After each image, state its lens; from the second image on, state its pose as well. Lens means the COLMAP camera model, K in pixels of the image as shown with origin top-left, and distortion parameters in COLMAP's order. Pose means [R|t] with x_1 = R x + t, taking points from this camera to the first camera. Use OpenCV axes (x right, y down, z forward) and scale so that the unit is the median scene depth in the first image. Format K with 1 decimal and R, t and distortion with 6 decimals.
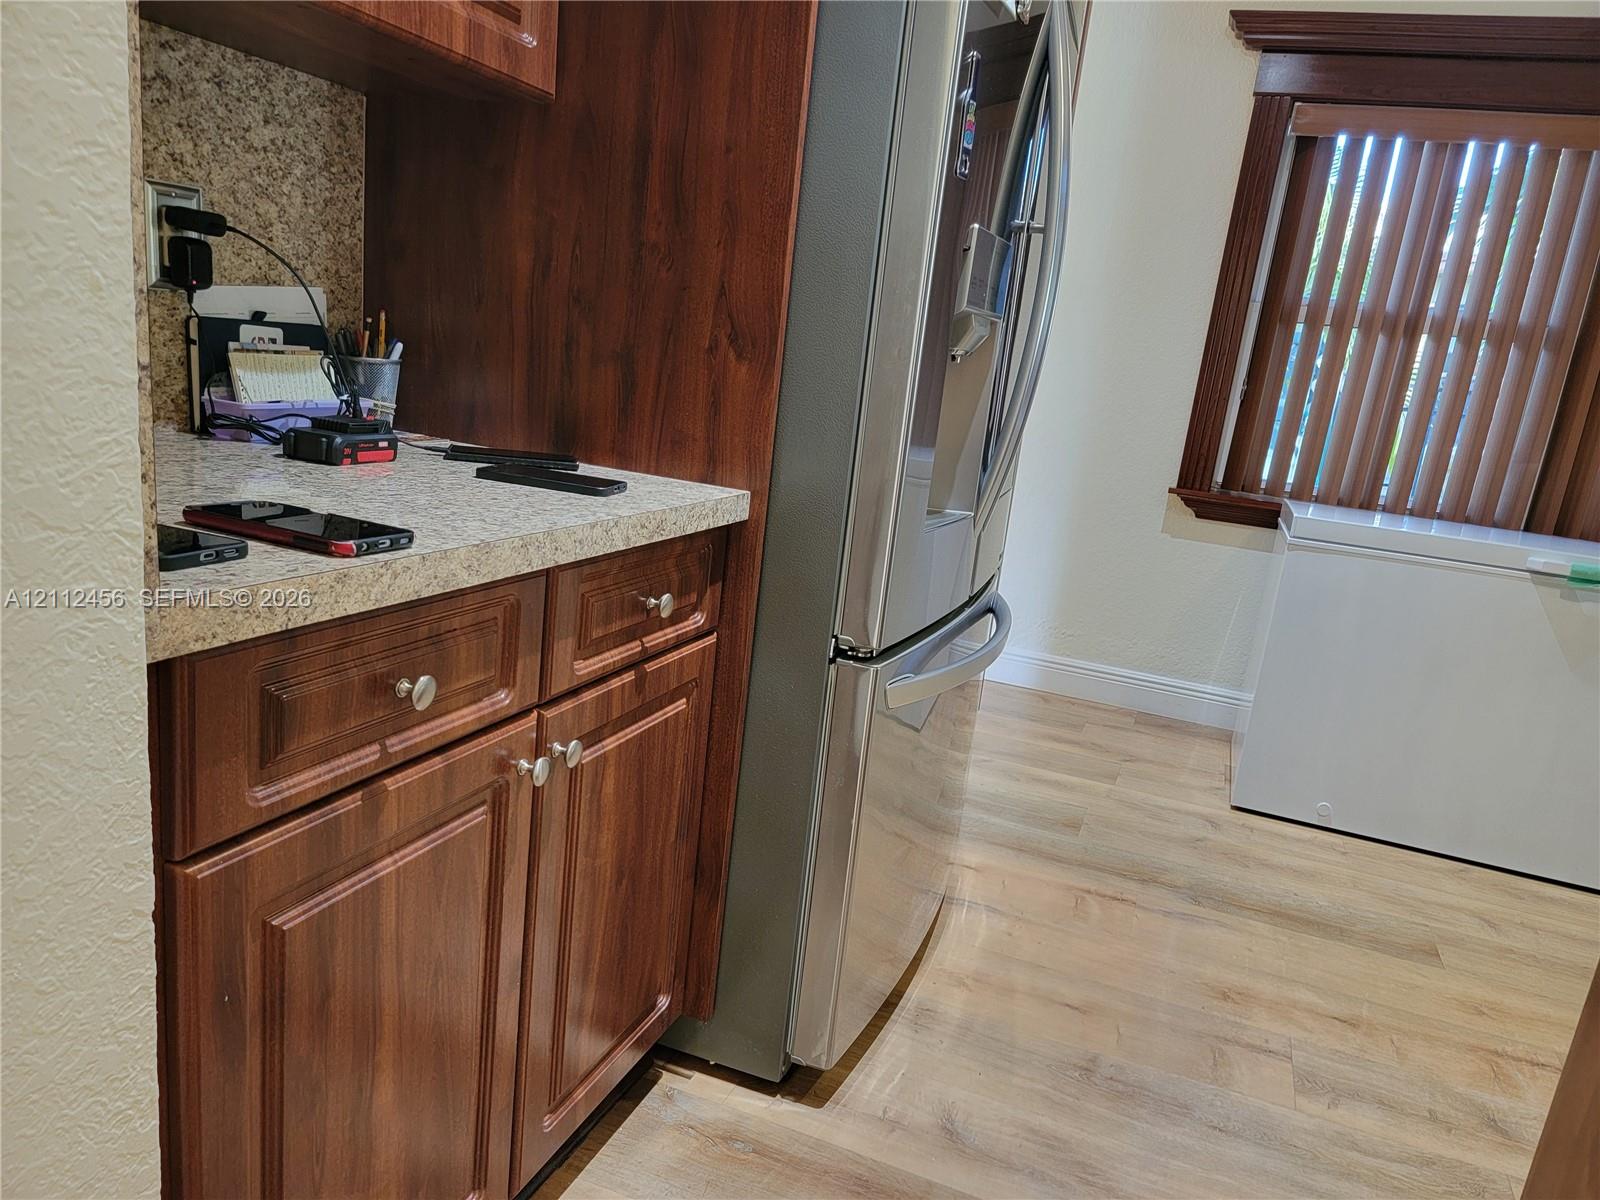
lens RADIAL K [[1111.6, 0, 858.1], [0, 1111.6, 586.8], [0, 0, 1]] dist [0.085626, -0.074181]
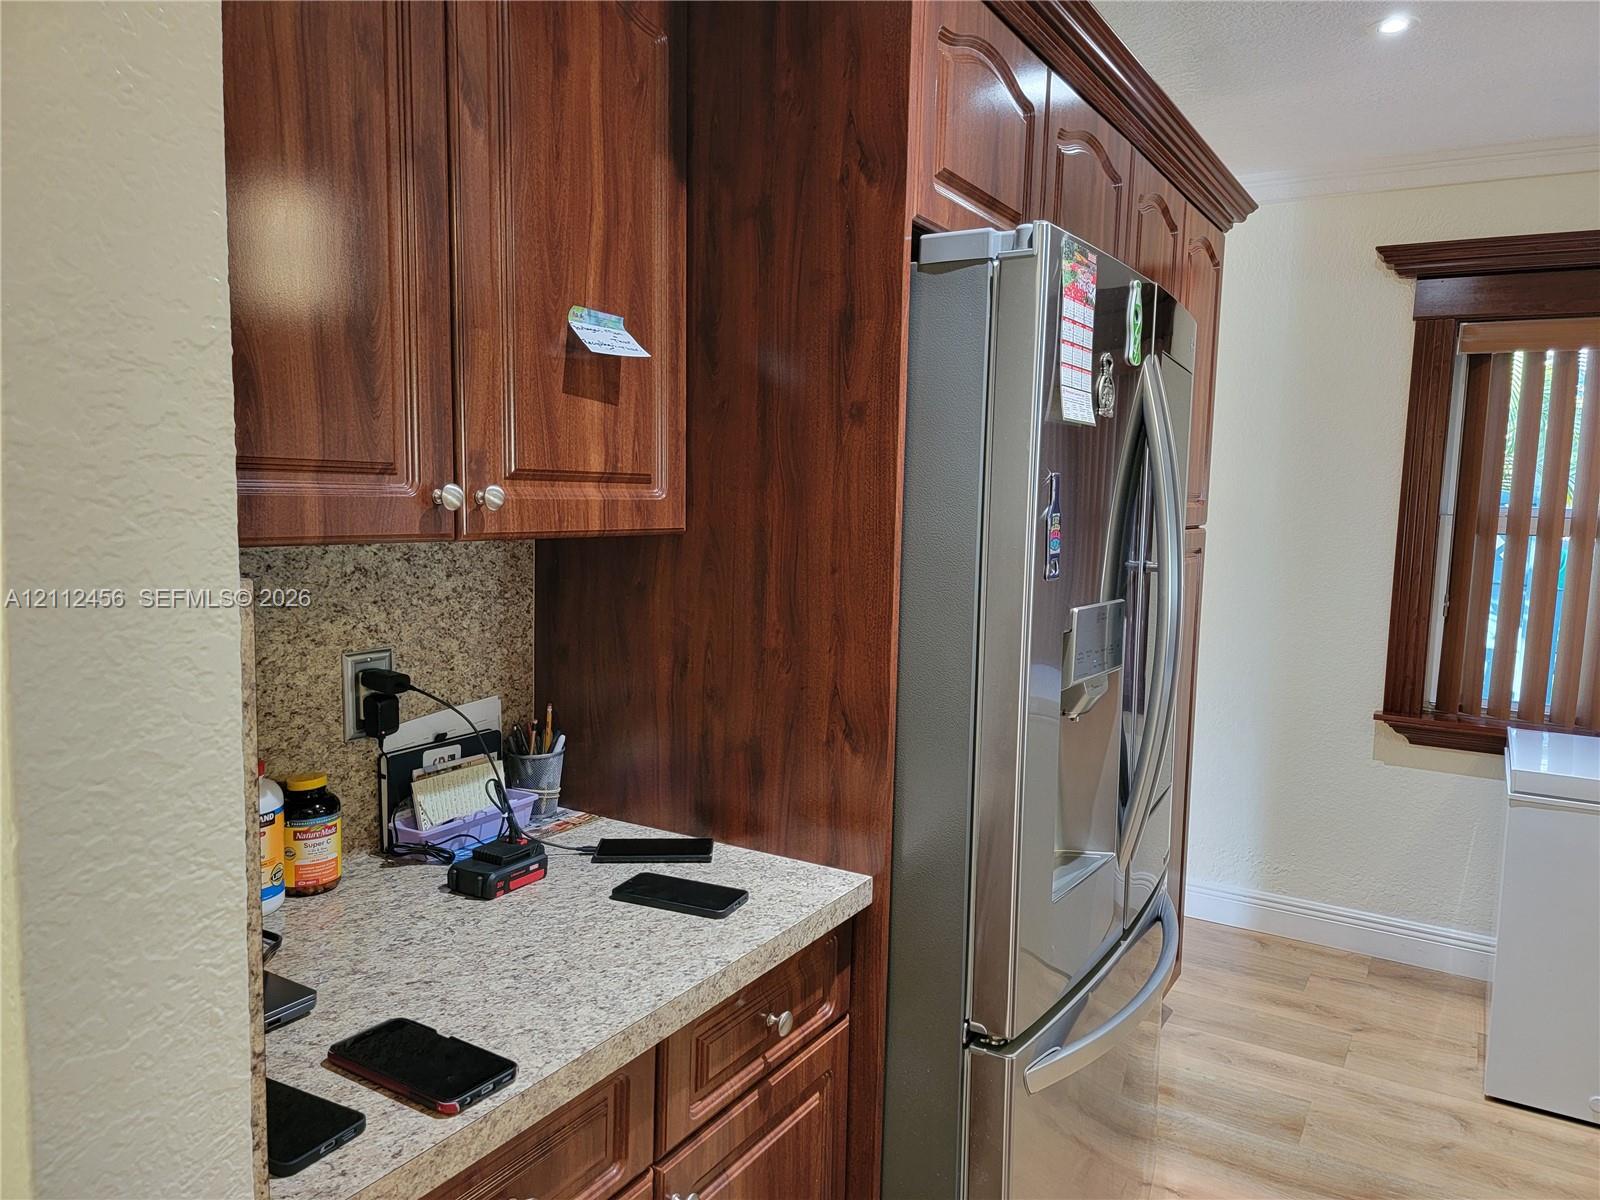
lens RADIAL K [[1111.6, 0, 843.1], [0, 1111.6, 627.6], [0, 0, 1]] dist [0.085626, -0.074181]
pose [[0.981617, -0.071310, -0.177040, 0.073896], [0.043110, 0.986449, -0.158302, -0.148461], [0.185930, 0.147760, 0.971389, -0.035427]]
